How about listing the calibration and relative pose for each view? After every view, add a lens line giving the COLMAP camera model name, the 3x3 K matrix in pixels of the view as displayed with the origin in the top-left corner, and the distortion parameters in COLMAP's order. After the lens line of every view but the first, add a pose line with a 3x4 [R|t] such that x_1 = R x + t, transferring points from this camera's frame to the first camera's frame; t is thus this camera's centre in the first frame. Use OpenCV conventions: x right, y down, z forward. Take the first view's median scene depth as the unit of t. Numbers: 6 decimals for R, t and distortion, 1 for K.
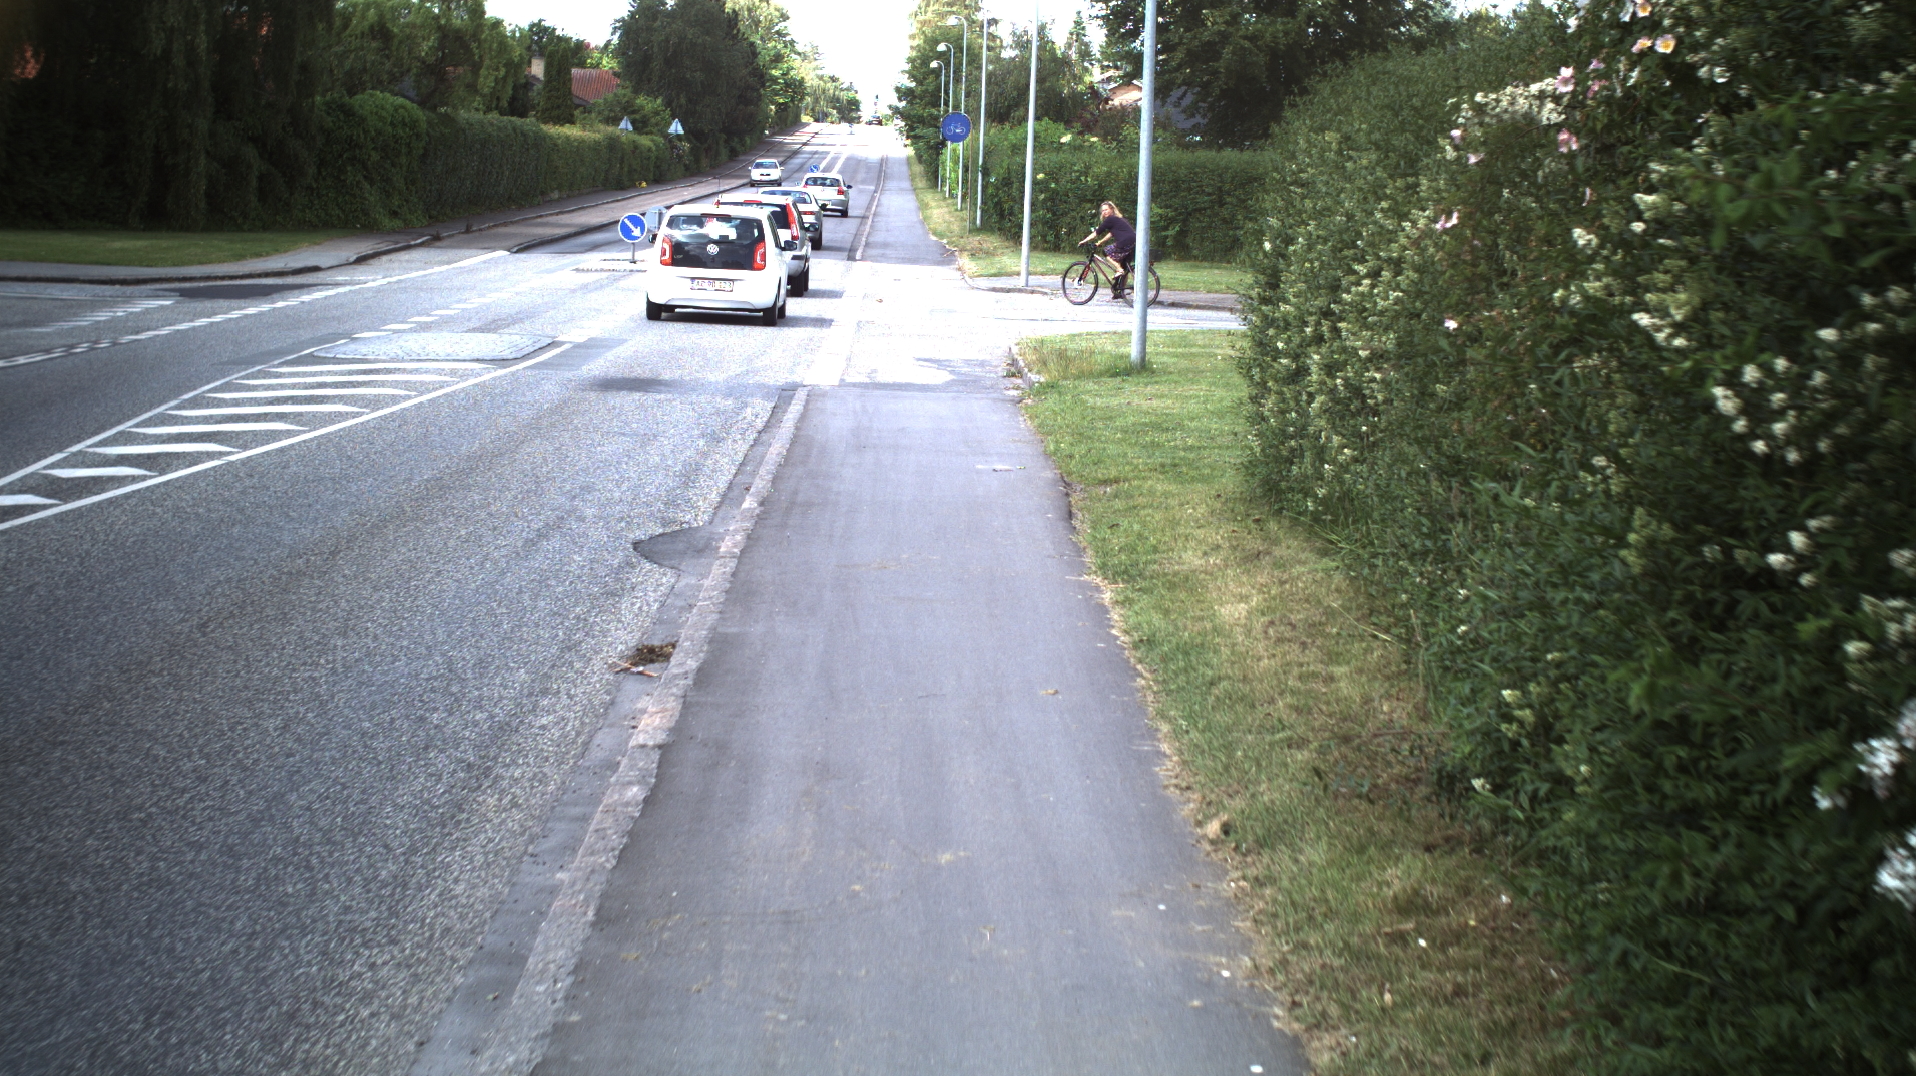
lens RADIAL K [[3689.3, 0, 970.3], [0, 3689.3, 533.2], [0, 0, 1]] dist [-0.302718, 0.000000]
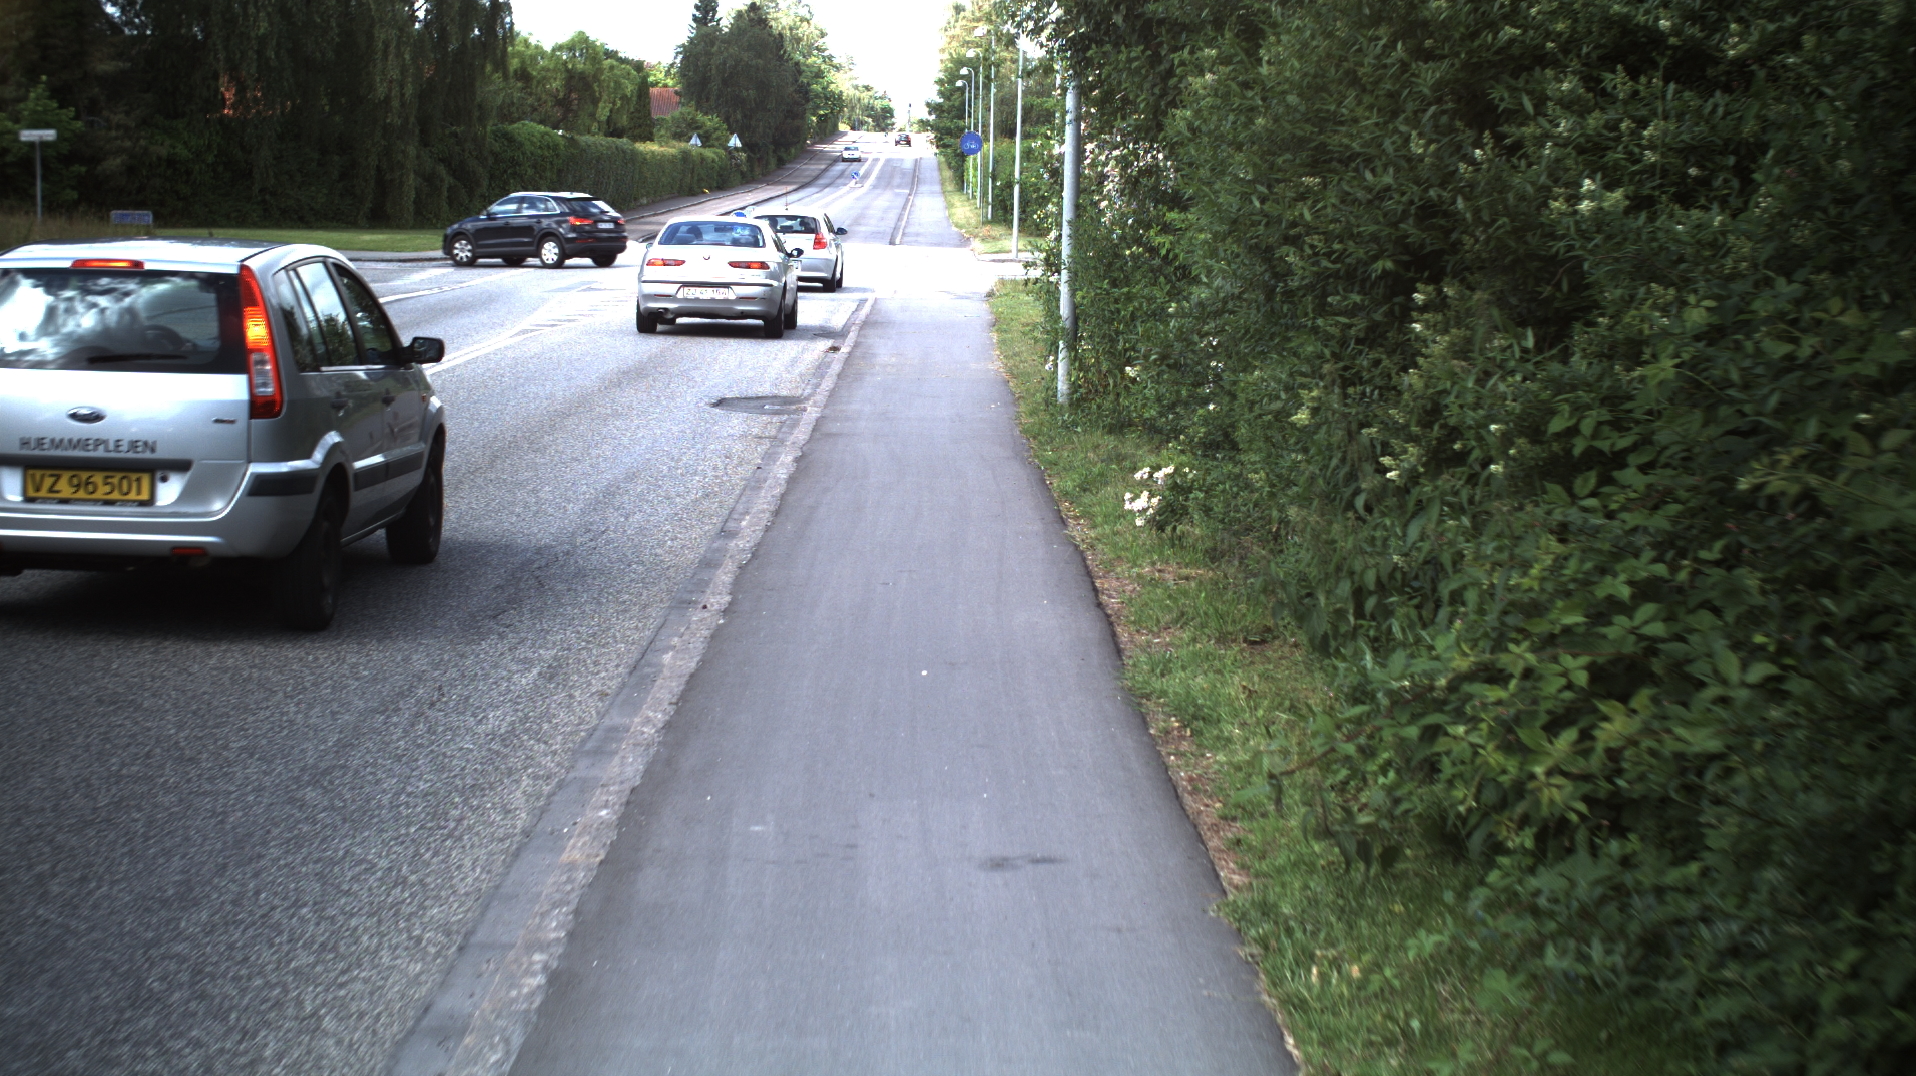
lens RADIAL K [[3689.3, 0, 953.6], [0, 3689.3, 543.6], [0, 0, 1]] dist [-0.302718, 0.000000]
pose [[0.999800, -0.013051, -0.015133, 0.012797], [0.013080, 0.999913, 0.001831, 0.046875], [0.015107, -0.002028, 0.999884, -0.491305]]
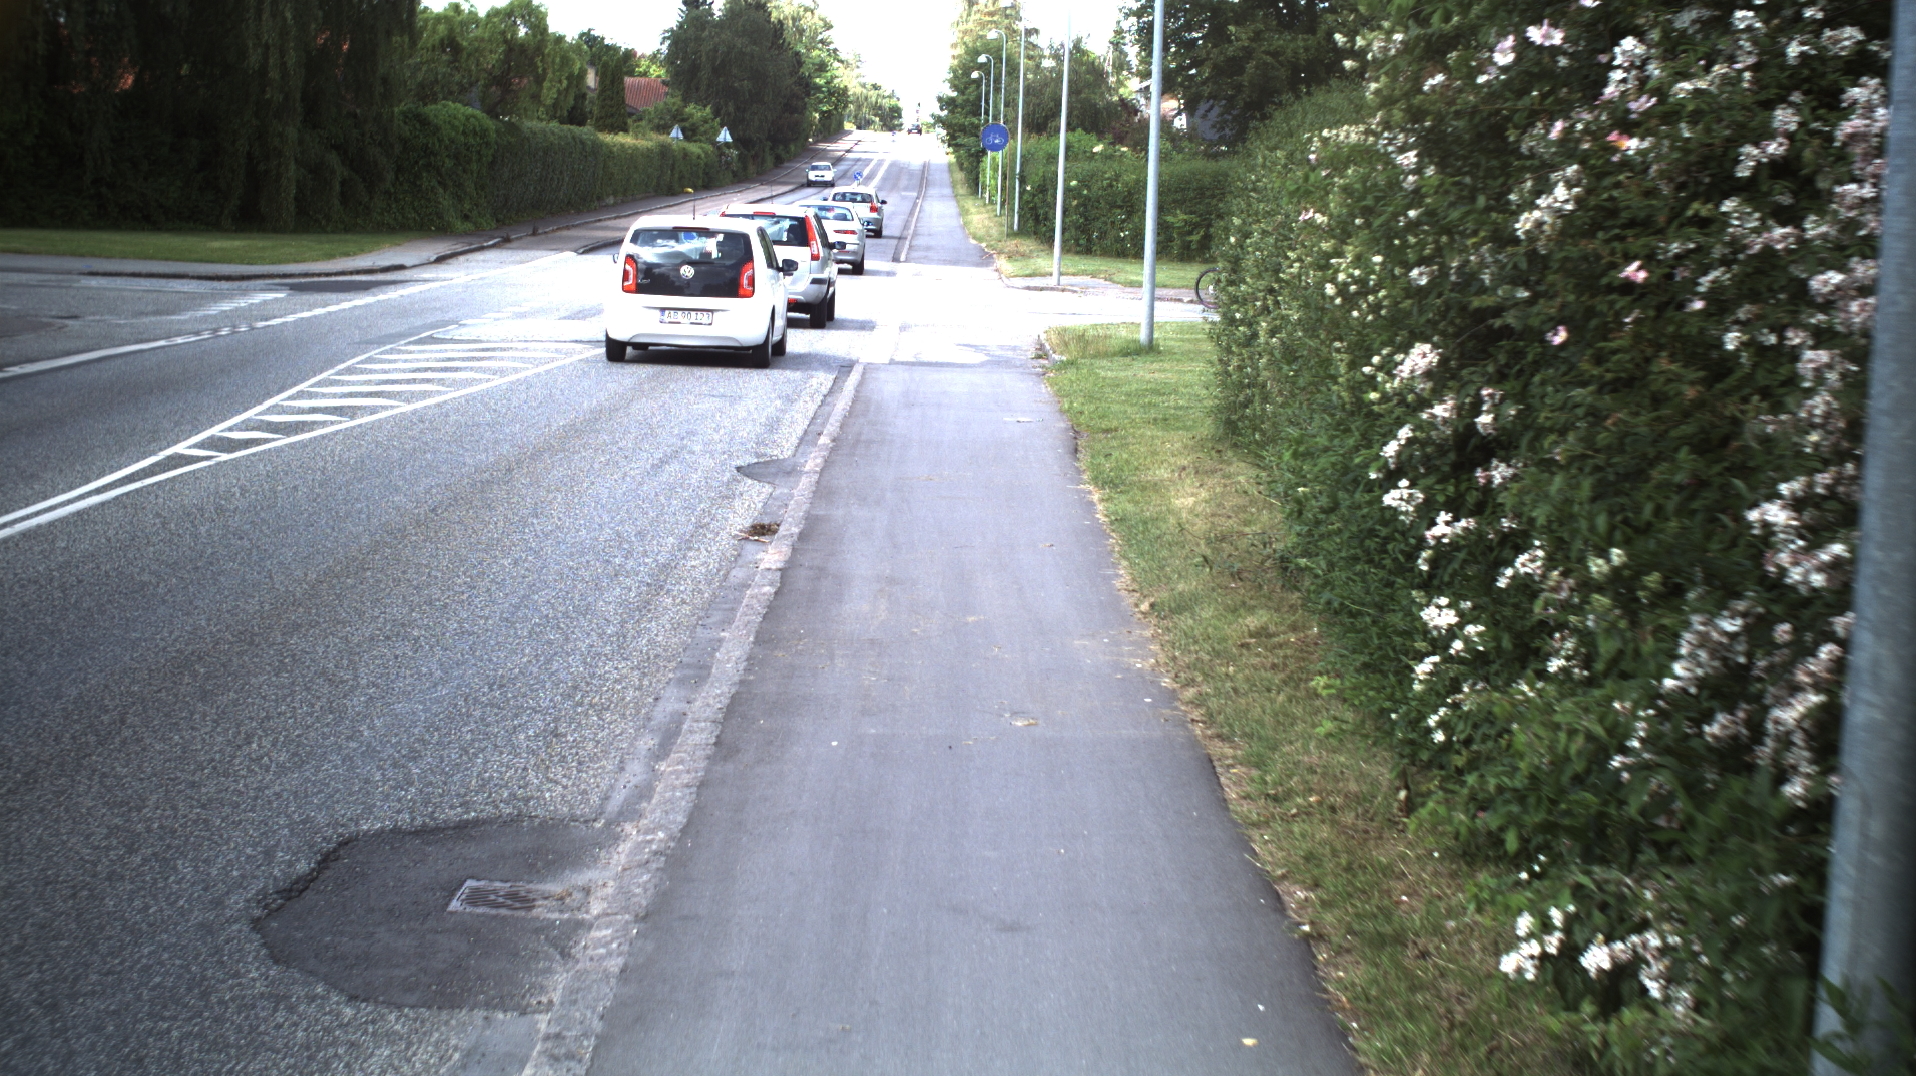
lens RADIAL K [[3689.3, 0, 958.0], [0, 3689.3, 528.5], [0, 0, 1]] dist [-0.302718, 0.000000]
pose [[0.999893, 0.003027, -0.014341, 0.001714], [-0.003072, 0.999990, -0.003133, 0.009430], [0.014332, 0.003177, 0.999892, -0.098368]]
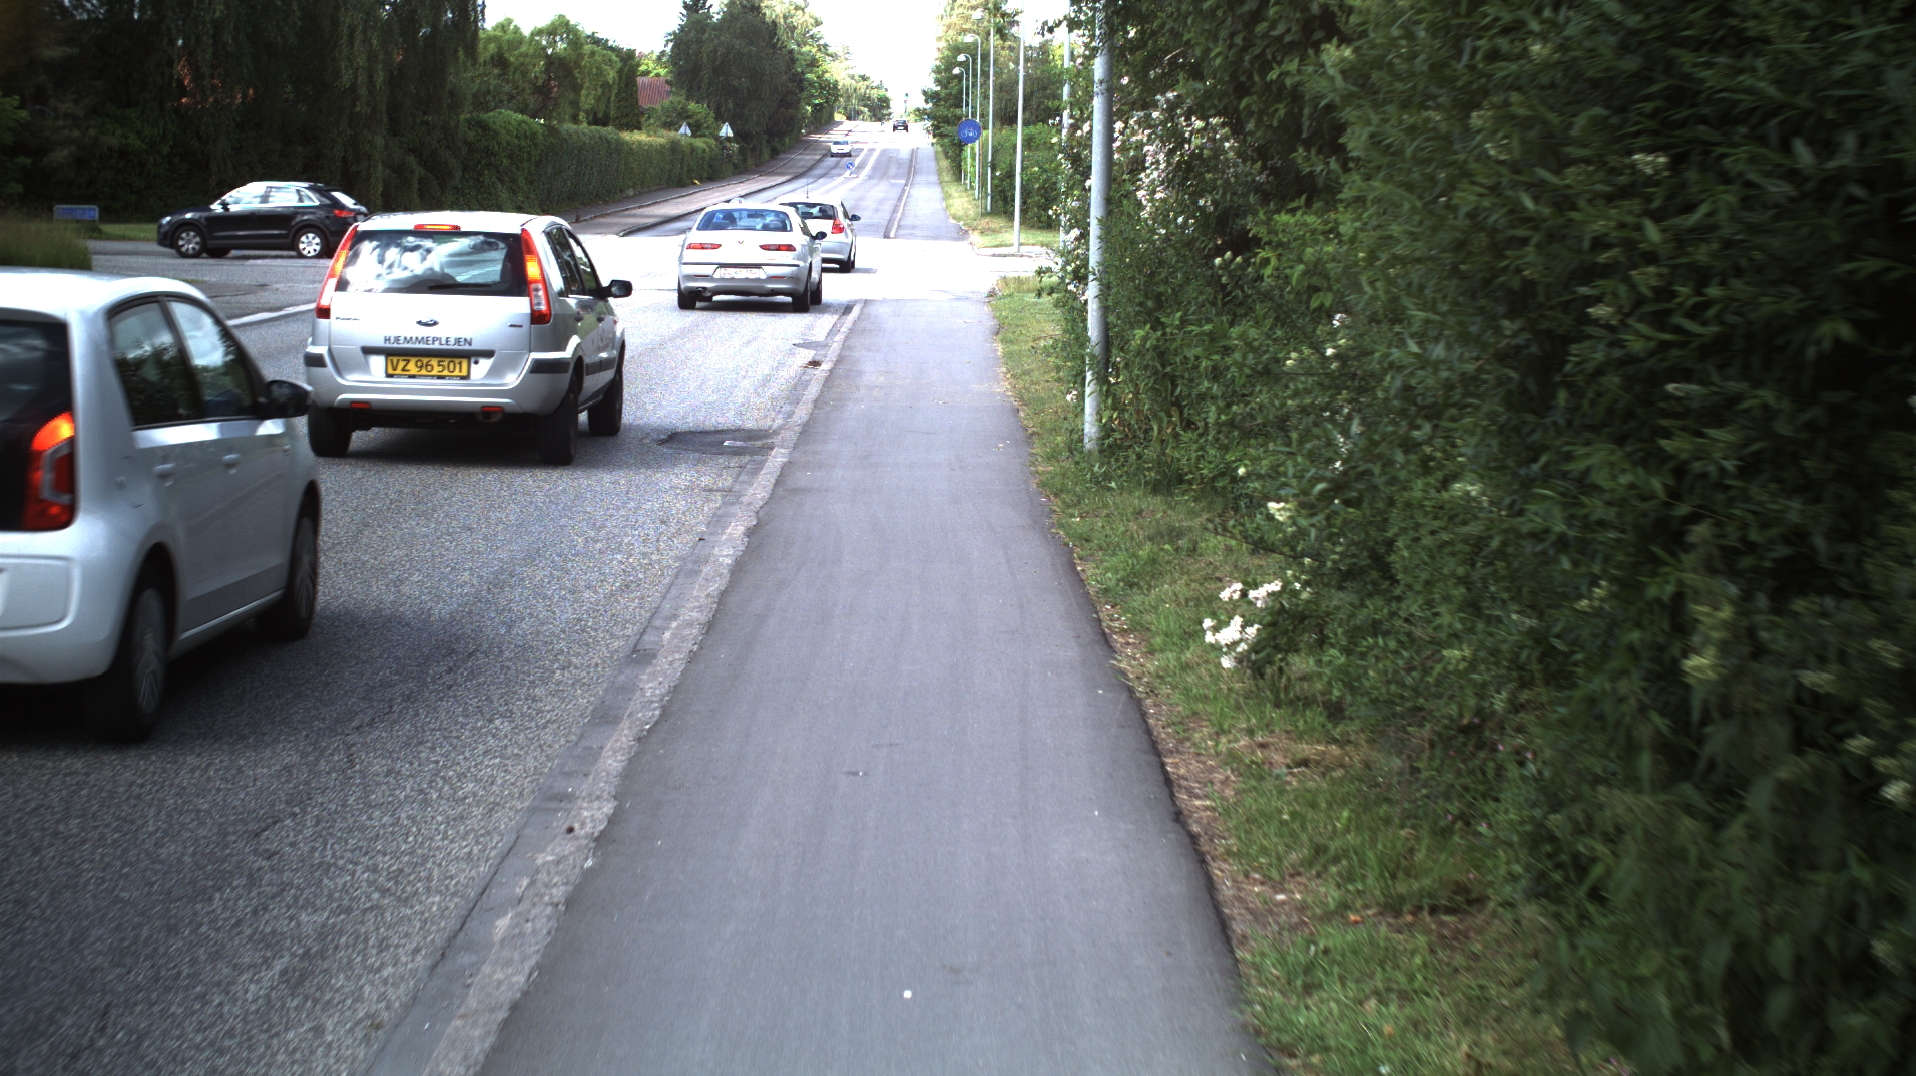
lens RADIAL K [[3689.3, 0, 967.4], [0, 3689.3, 557.2], [0, 0, 1]] dist [-0.302718, 0.000000]
pose [[0.999820, -0.015500, -0.010917, 0.011256], [0.015590, 0.999845, 0.008203, 0.037643], [0.010788, -0.008372, 0.999907, -0.393023]]
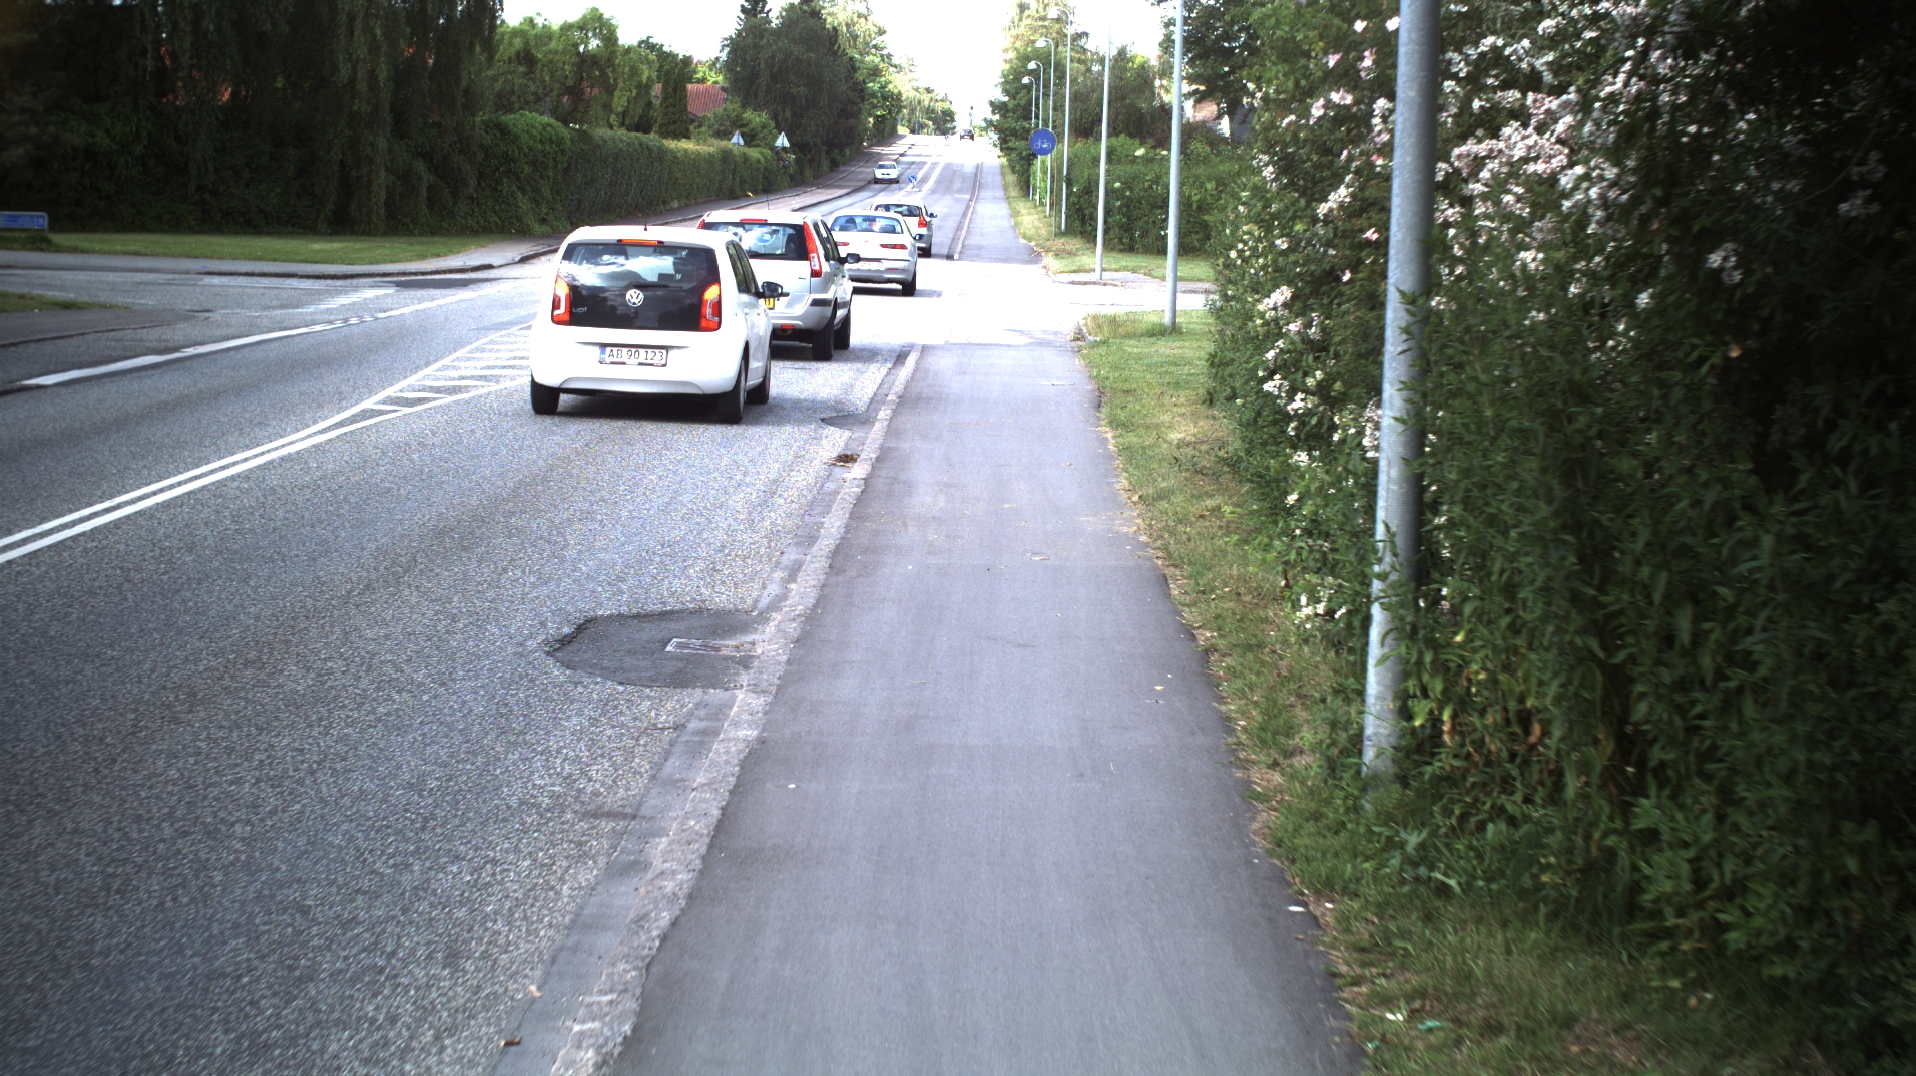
lens RADIAL K [[3689.3, 0, 956.5], [0, 3689.3, 537.3], [0, 0, 1]] dist [-0.302718, 0.000000]
pose [[0.999557, -0.001811, -0.029706, 0.004766], [0.001769, 0.999997, -0.001449, 0.018889], [0.029709, 0.001396, 0.999558, -0.196457]]
